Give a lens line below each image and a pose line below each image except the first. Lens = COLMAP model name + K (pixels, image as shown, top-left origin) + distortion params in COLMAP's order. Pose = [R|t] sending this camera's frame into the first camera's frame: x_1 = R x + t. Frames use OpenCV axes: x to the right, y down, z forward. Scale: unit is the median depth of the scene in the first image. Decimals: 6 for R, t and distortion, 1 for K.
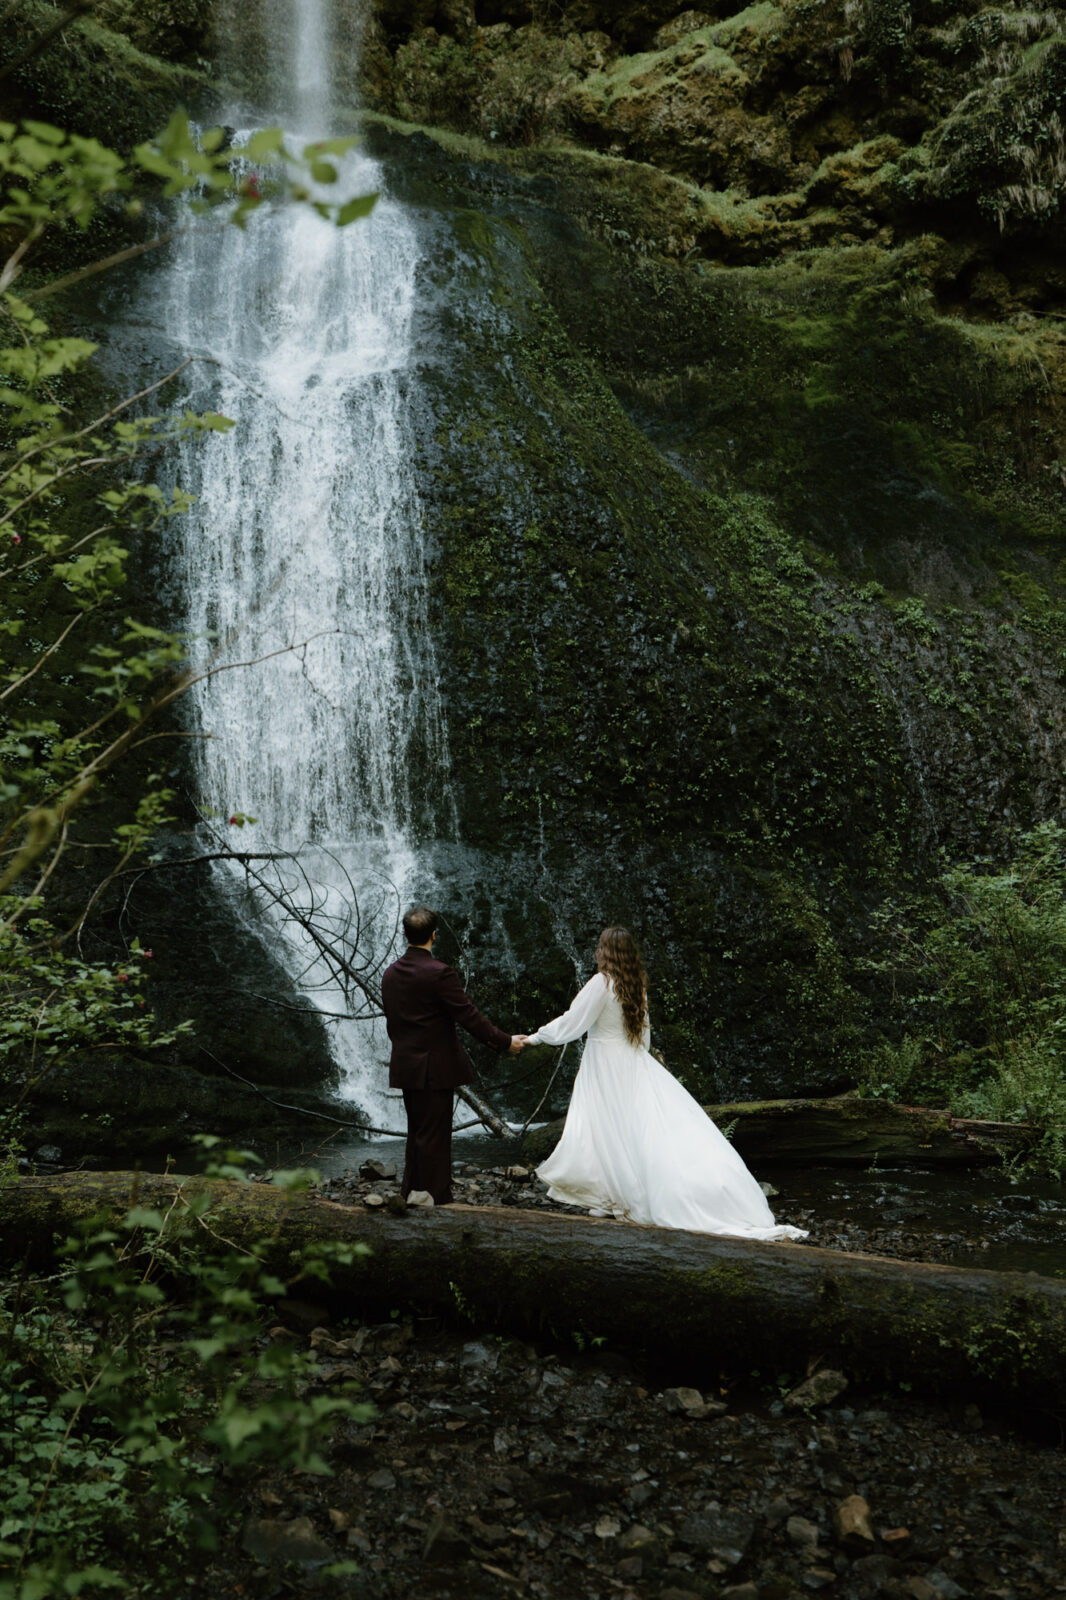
lens RADIAL K [[1552.2, 0, 463.8], [0, 1552.2, 917.9], [0, 0, 1]] dist [-0.005508, -0.008773]
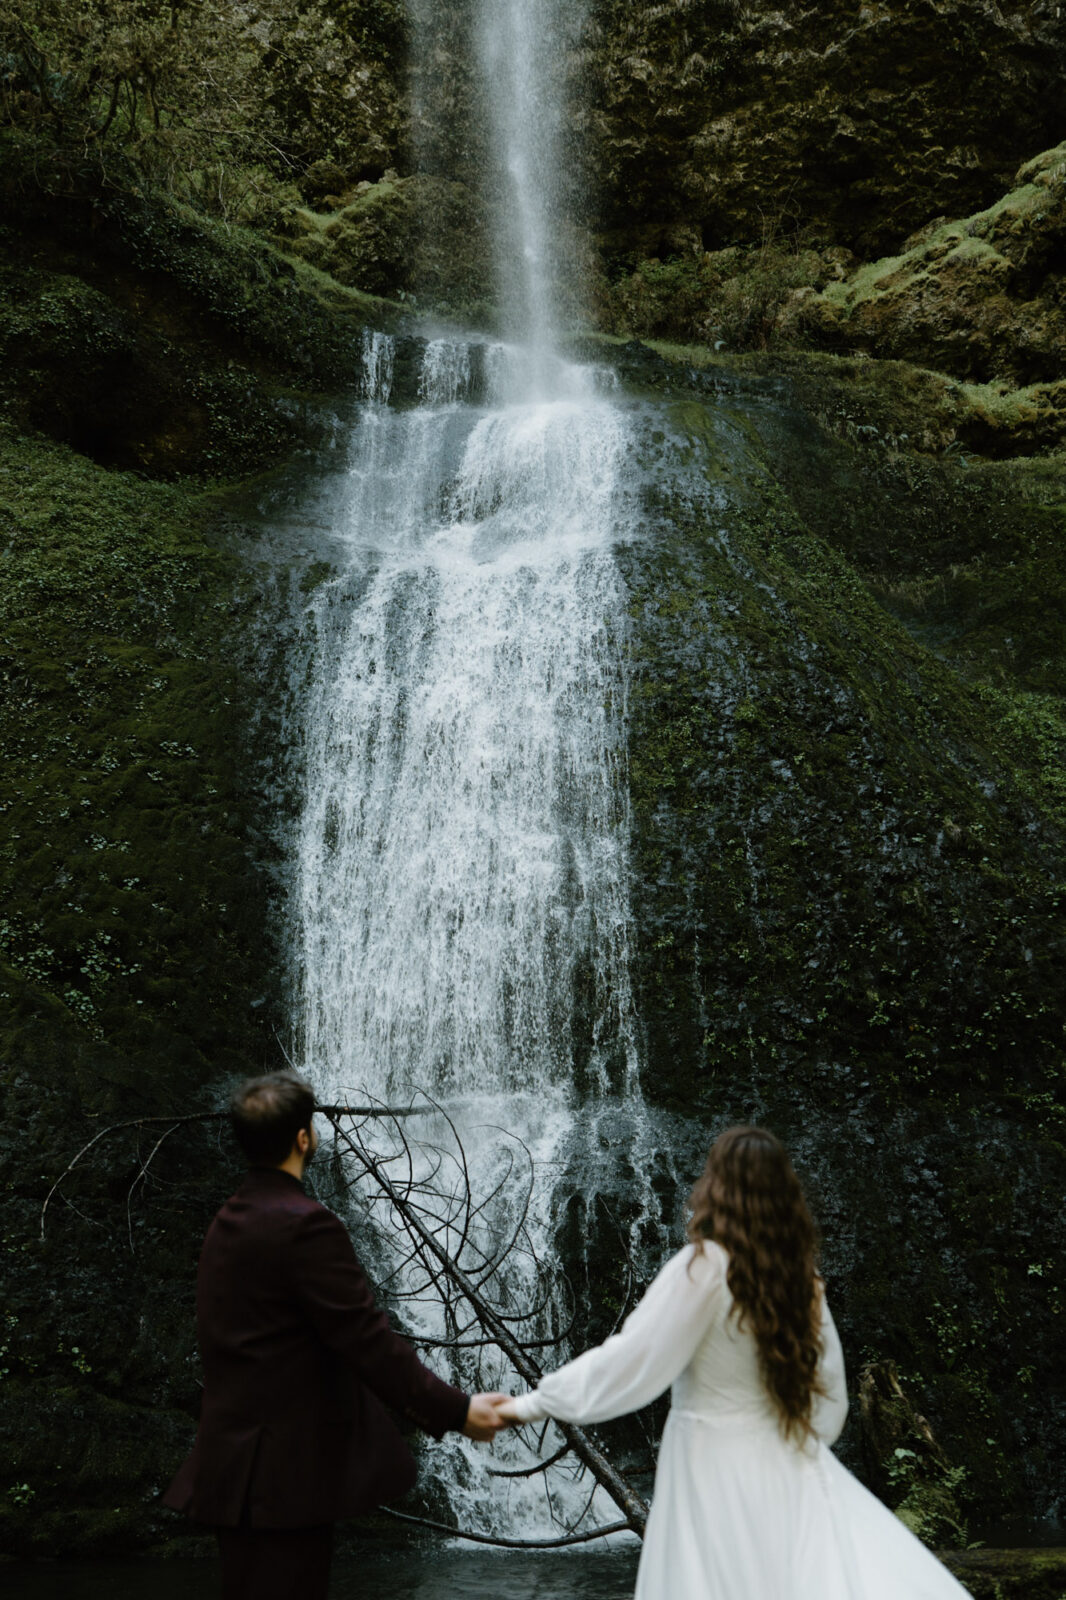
lens RADIAL K [[1552.2, 0, 463.8], [0, 1552.2, 917.9], [0, 0, 1]] dist [-0.005508, -0.008773]
pose [[0.984358, -0.009689, -0.175911, 0.039059], [-0.026633, 0.978829, -0.202942, 0.014825], [0.174153, 0.204452, 0.963260, 0.236347]]
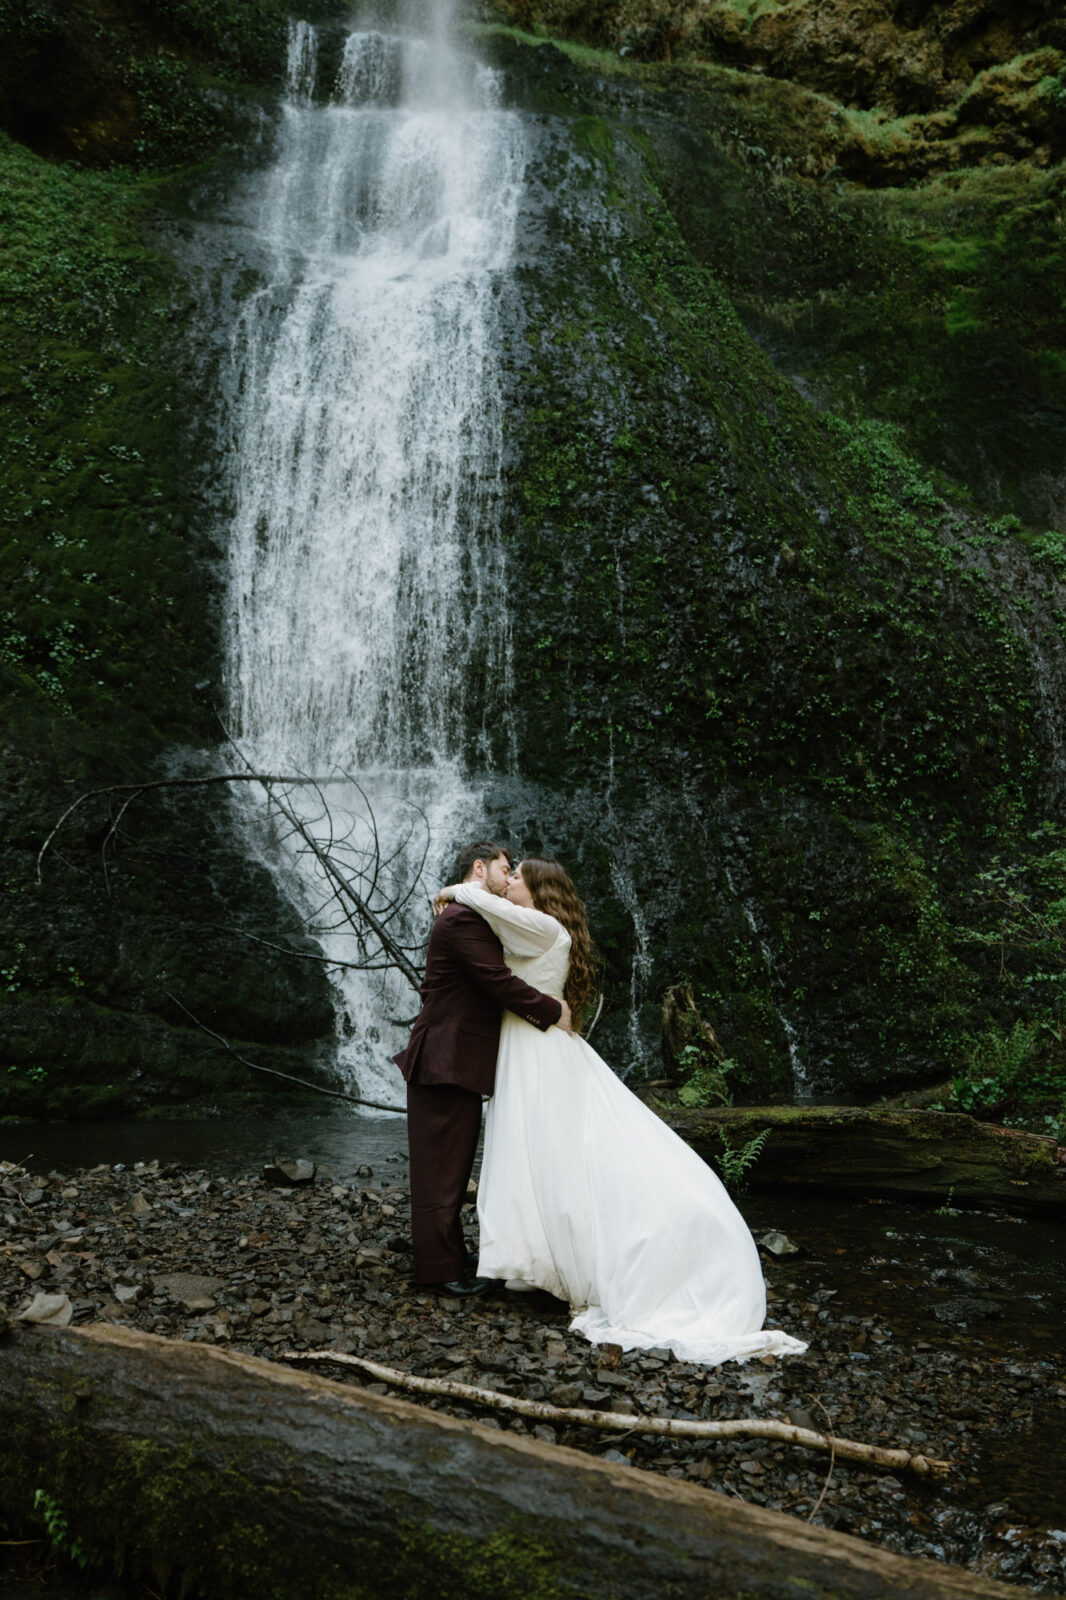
lens RADIAL K [[1458.9, 0, 510.2], [0, 1458.9, 856.3], [0, 0, 1]] dist [-0.008253, 0.001979]
pose [[0.996216, 0.044316, -0.074766, 0.050455], [-0.045063, 0.998949, -0.008340, 0.004341], [0.074318, 0.011678, 0.997166, 0.144235]]
